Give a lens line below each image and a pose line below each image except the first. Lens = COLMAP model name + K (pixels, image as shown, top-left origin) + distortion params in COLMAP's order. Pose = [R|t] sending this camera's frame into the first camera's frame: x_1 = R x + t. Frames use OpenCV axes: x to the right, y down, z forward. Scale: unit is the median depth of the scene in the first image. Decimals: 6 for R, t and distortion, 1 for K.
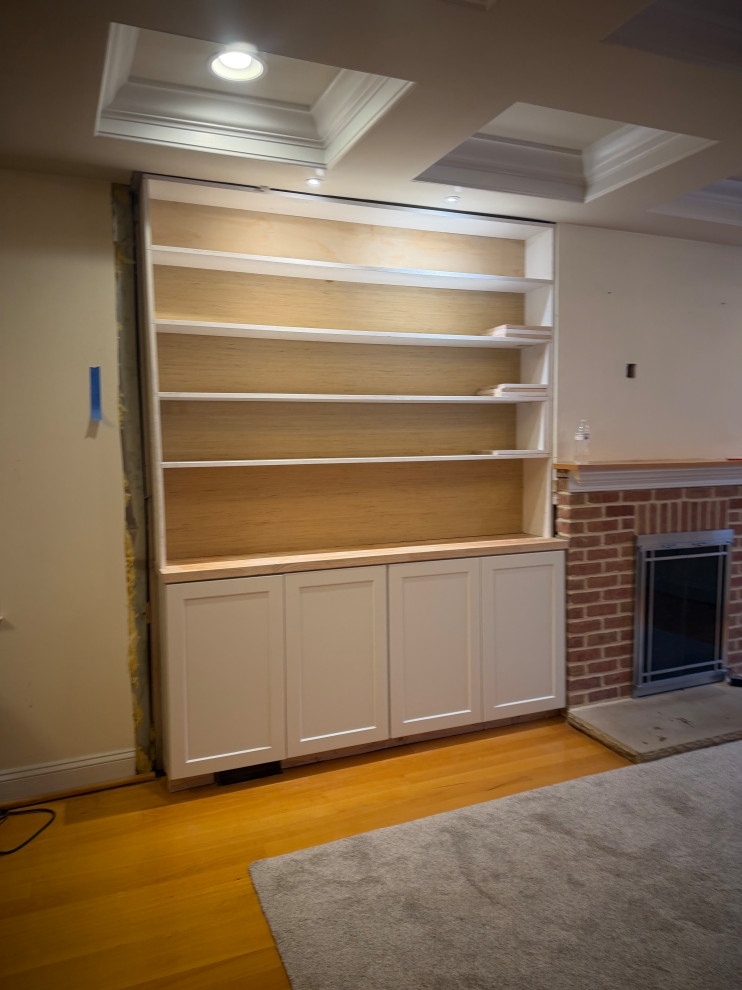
lens RADIAL K [[690.6, 0, 361.4], [0, 690.6, 493.2], [0, 0, 1]] dist [0.048626, -0.056340]
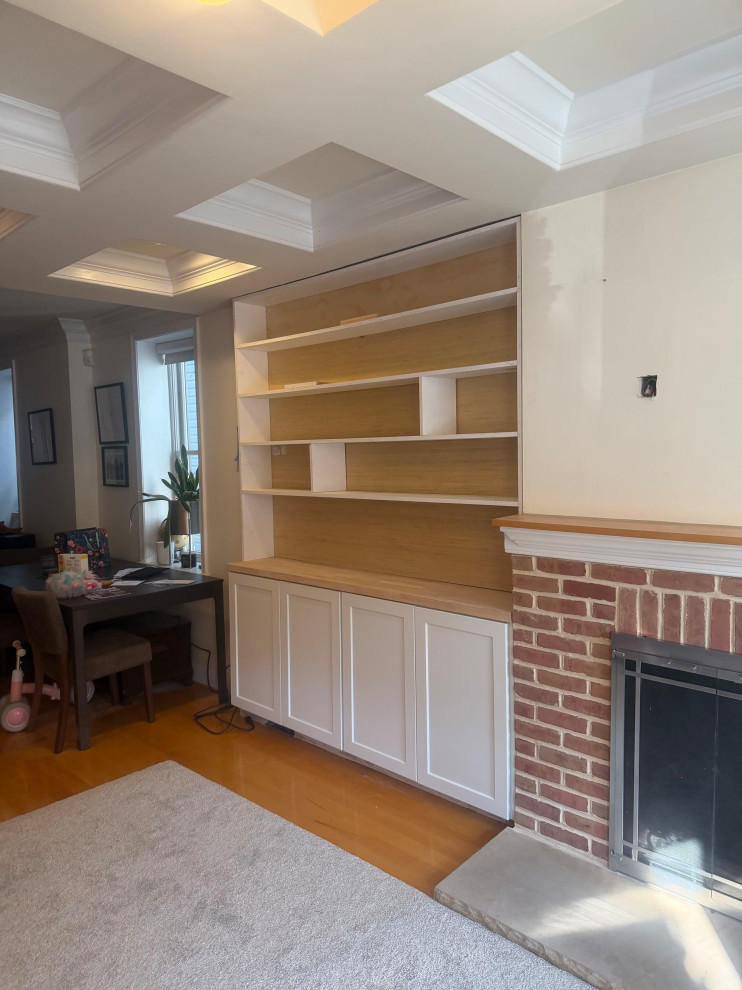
lens RADIAL K [[690.6, 0, 379.2], [0, 690.6, 487.9], [0, 0, 1]] dist [0.048626, -0.056340]
pose [[0.419315, 0.058374, -0.905962, 0.970257], [-0.050735, 0.997878, 0.040814, -0.102258], [0.906422, 0.028850, 0.421387, 0.538800]]
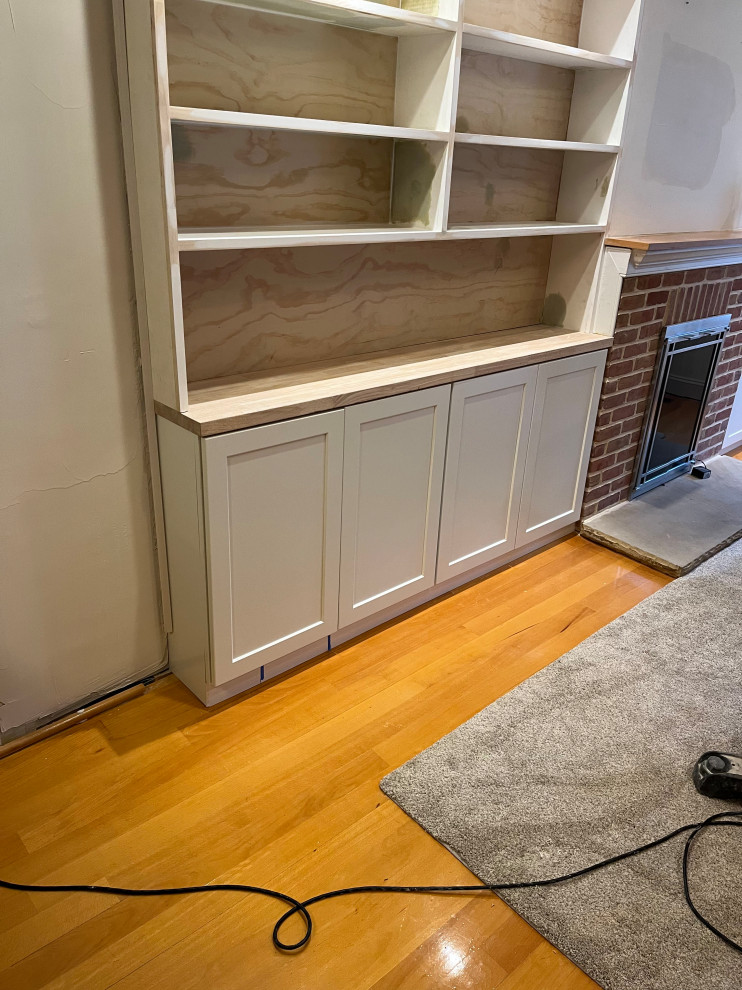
lens RADIAL K [[728.7, 0, 362.8], [0, 728.7, 491.1], [0, 0, 1]] dist [0.037016, -0.044531]
pose [[0.943176, -0.088954, 0.320167, -0.295145], [-0.023585, 0.943153, 0.331522, -0.043298], [-0.331456, -0.320235, 0.887461, 0.259745]]
